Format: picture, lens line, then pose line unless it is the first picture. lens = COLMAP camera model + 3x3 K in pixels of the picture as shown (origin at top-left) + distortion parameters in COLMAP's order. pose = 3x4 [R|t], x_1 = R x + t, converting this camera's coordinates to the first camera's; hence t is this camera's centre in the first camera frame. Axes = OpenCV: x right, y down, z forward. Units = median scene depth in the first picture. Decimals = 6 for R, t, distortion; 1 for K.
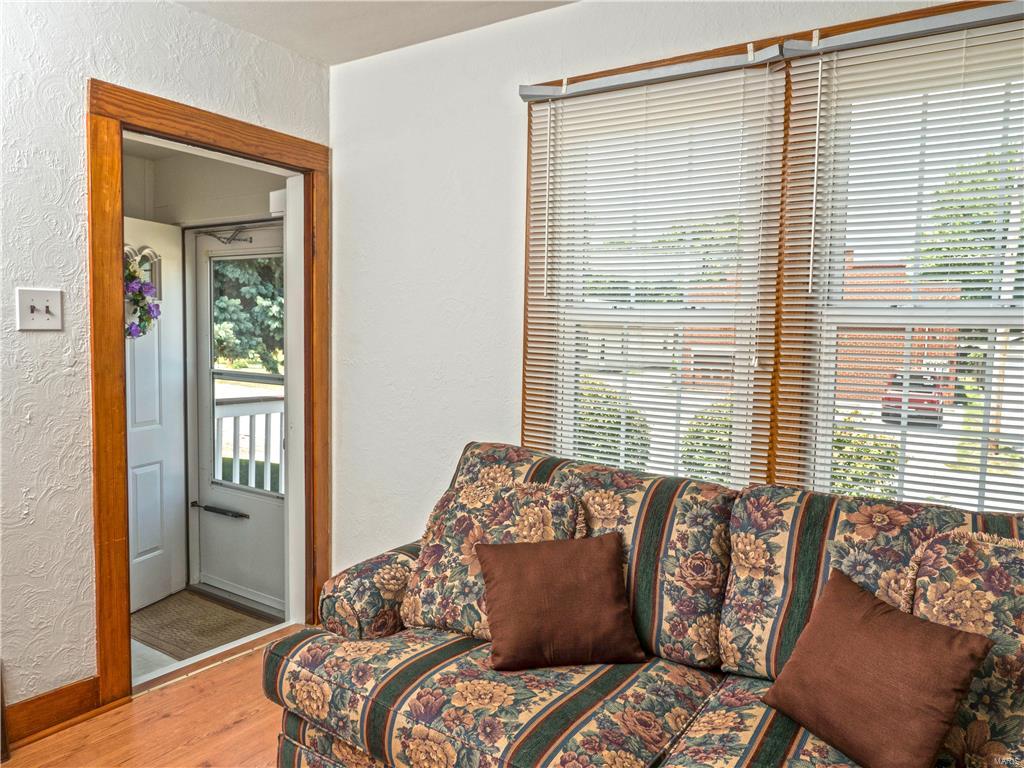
lens RADIAL K [[742.2, 0, 515.7], [0, 742.2, 384.5], [0, 0, 1]] dist [-0.028758, 0.014000]
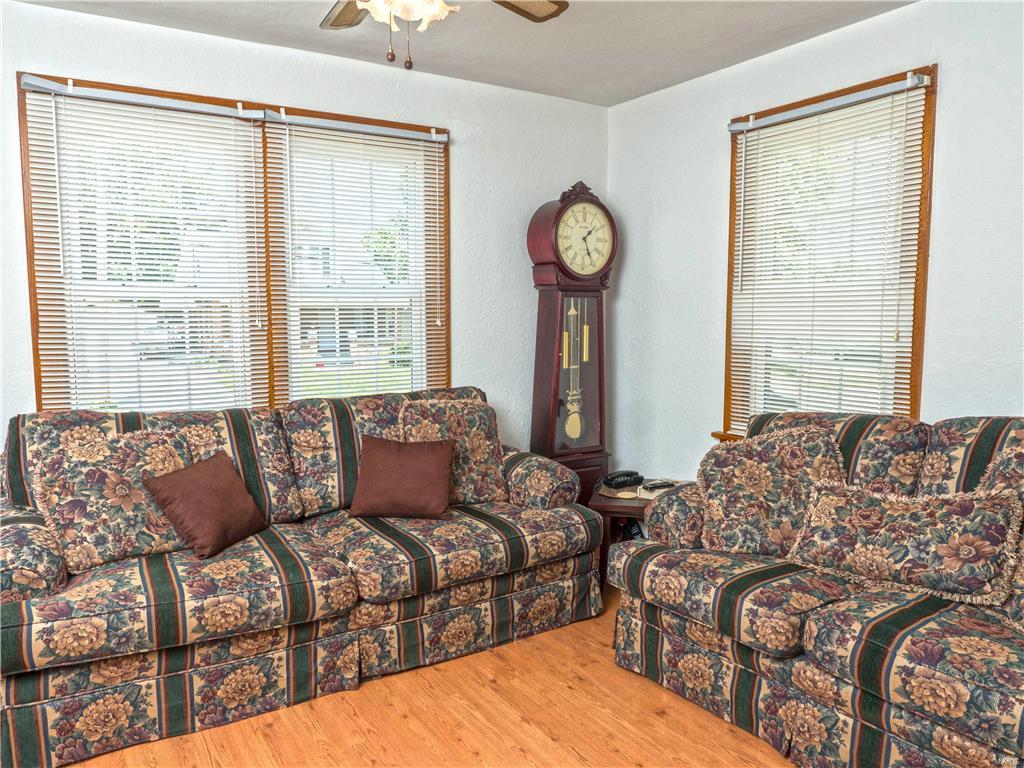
lens RADIAL K [[742.2, 0, 517.0], [0, 742.2, 380.1], [0, 0, 1]] dist [-0.028758, 0.014000]
pose [[0.399868, -0.109855, 0.909966, -0.930856], [0.075499, 0.993365, 0.086747, -0.008919], [-0.913458, 0.034014, 0.405509, -0.067360]]
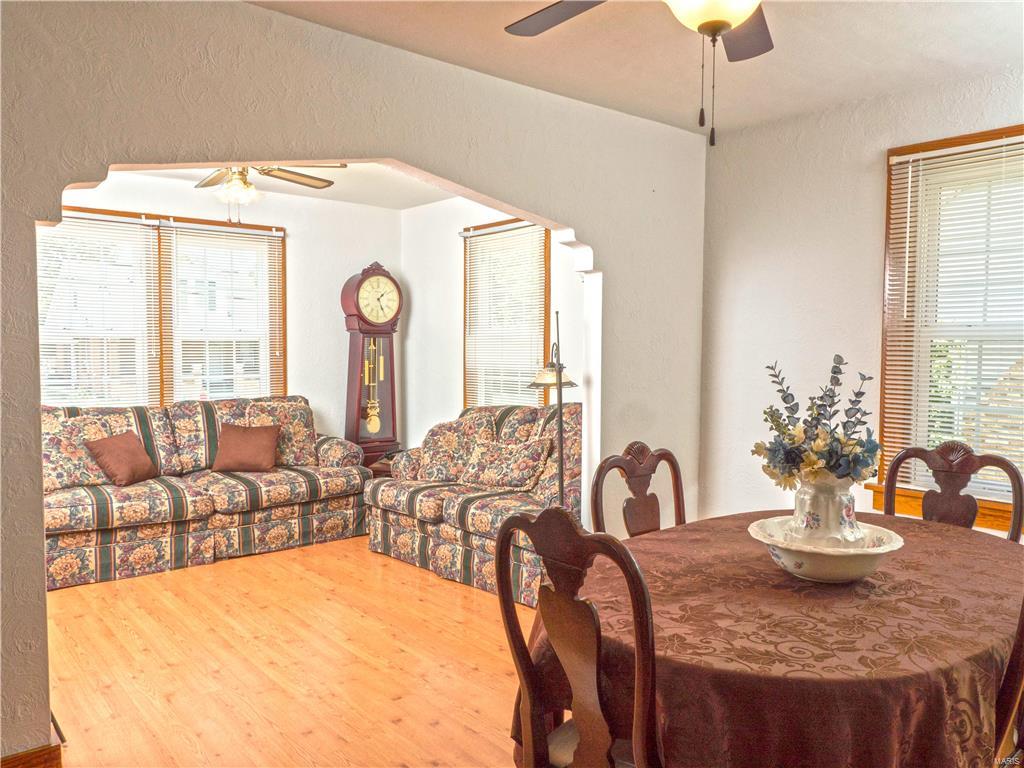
lens RADIAL K [[742.2, 0, 516.7], [0, 742.2, 386.0], [0, 0, 1]] dist [-0.028758, 0.014000]
pose [[0.272332, -0.073047, 0.959427, -1.792701], [0.069192, 0.996019, 0.056194, 0.022472], [-0.959712, 0.051081, 0.276302, -0.807793]]
